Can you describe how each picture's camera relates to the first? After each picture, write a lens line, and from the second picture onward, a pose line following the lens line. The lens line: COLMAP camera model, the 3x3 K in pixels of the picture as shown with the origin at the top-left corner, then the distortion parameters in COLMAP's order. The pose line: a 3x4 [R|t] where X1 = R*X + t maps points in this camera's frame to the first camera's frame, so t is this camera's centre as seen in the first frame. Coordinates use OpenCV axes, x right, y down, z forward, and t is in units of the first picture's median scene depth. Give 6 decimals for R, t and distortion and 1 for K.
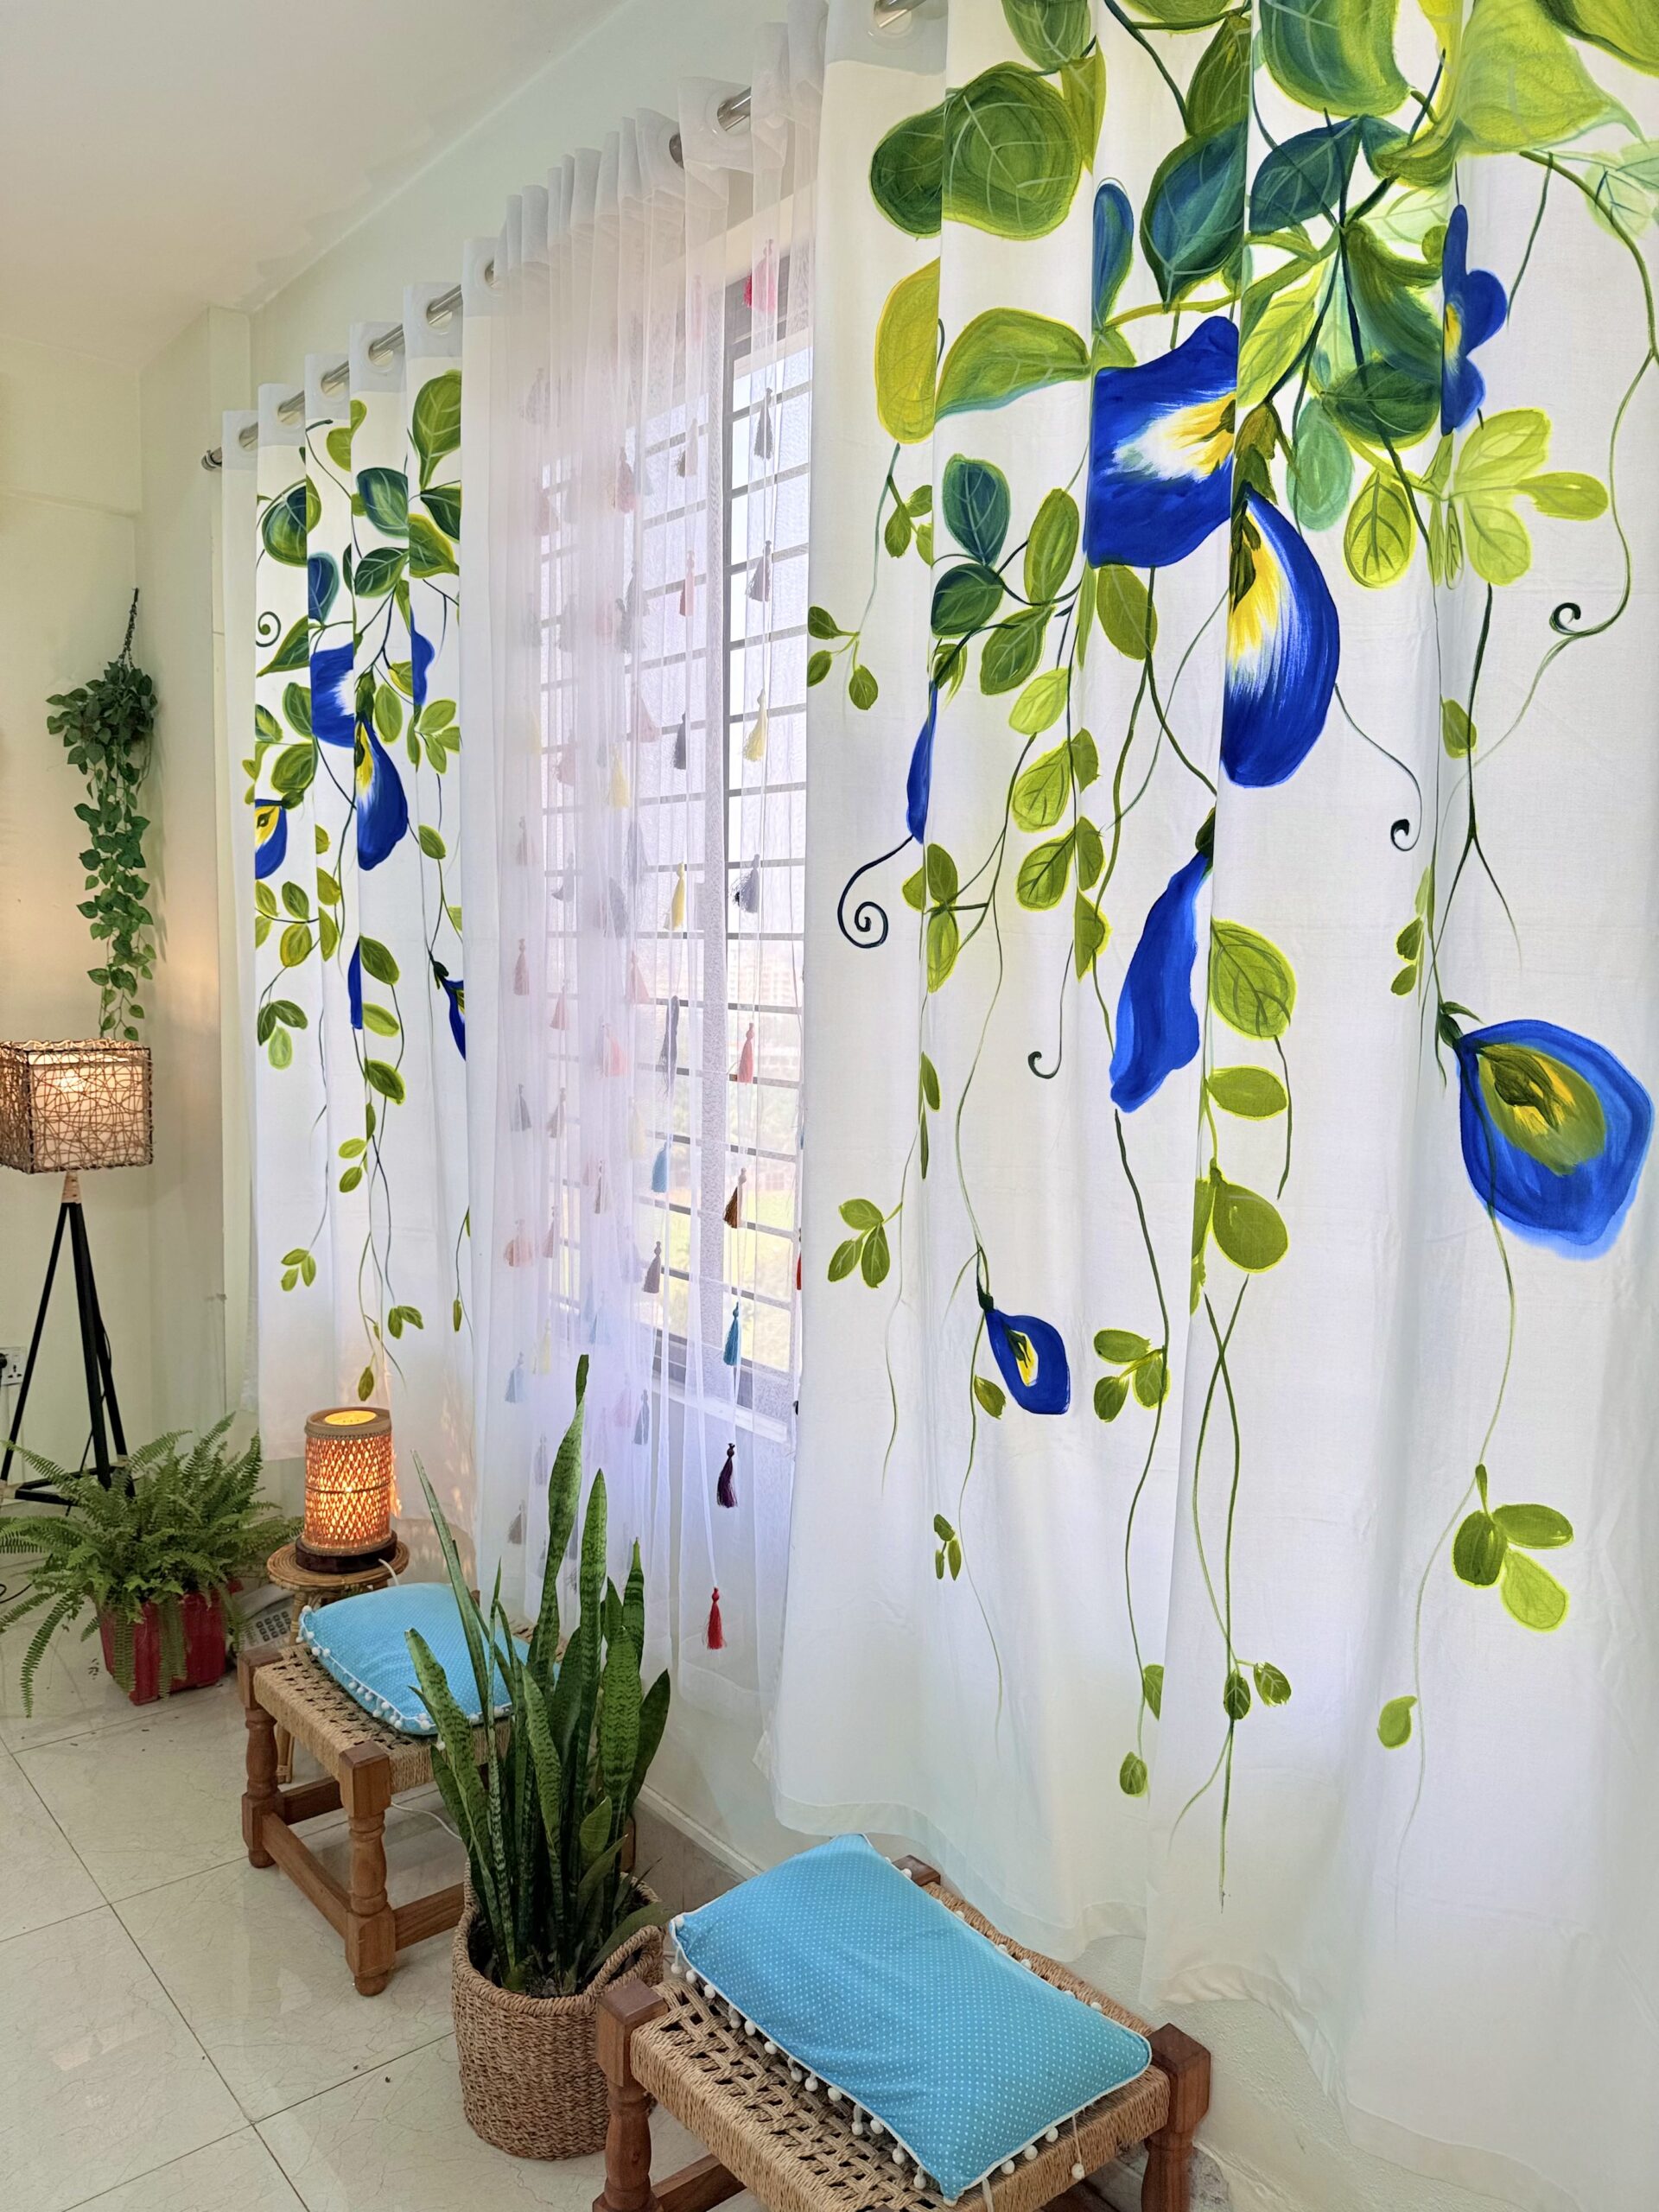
lens RADIAL K [[1564.6, 0, 826.5], [0, 1564.6, 1136.1], [0, 0, 1]] dist [-0.010623, 0.022289]
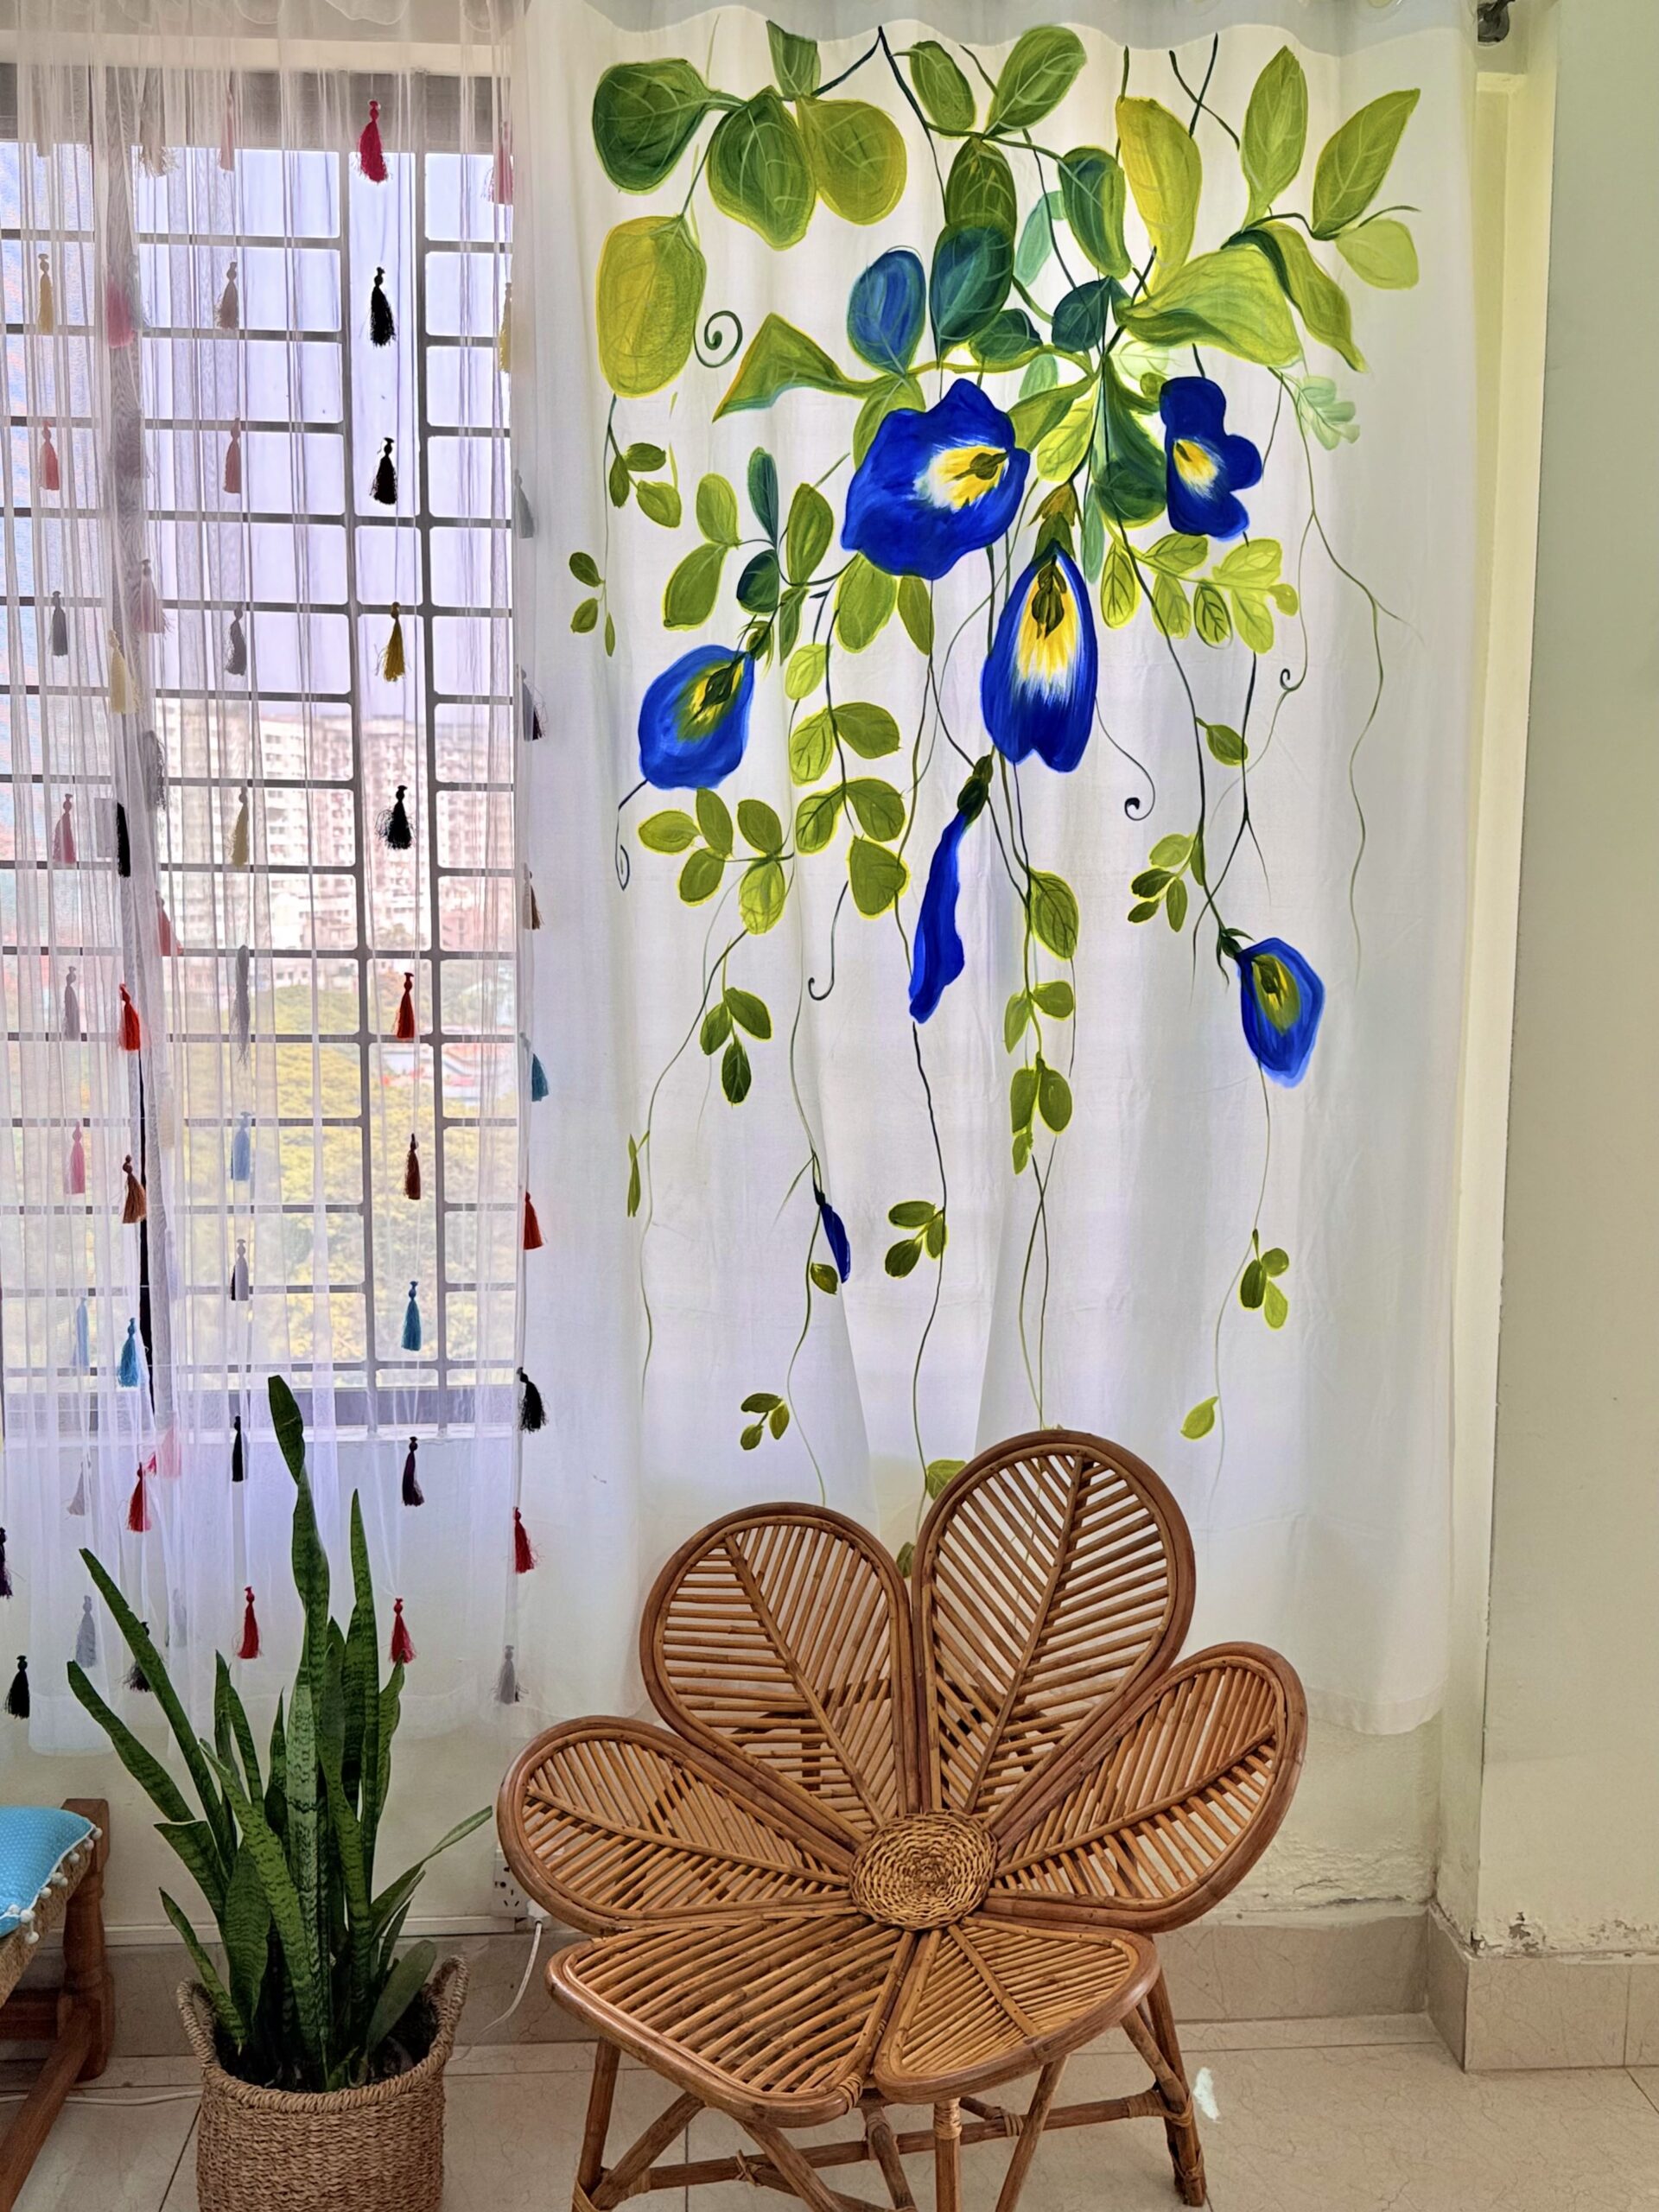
lens RADIAL K [[1938.9, 0, 829.5], [0, 1938.9, 1106.0], [0, 0, 1]] dist [0.092092, -0.007901]
pose [[0.632917, -0.130298, 0.763177, -1.186383], [0.089274, 0.991444, 0.095233, -0.118353], [-0.769056, 0.007857, 0.639133, 0.094300]]
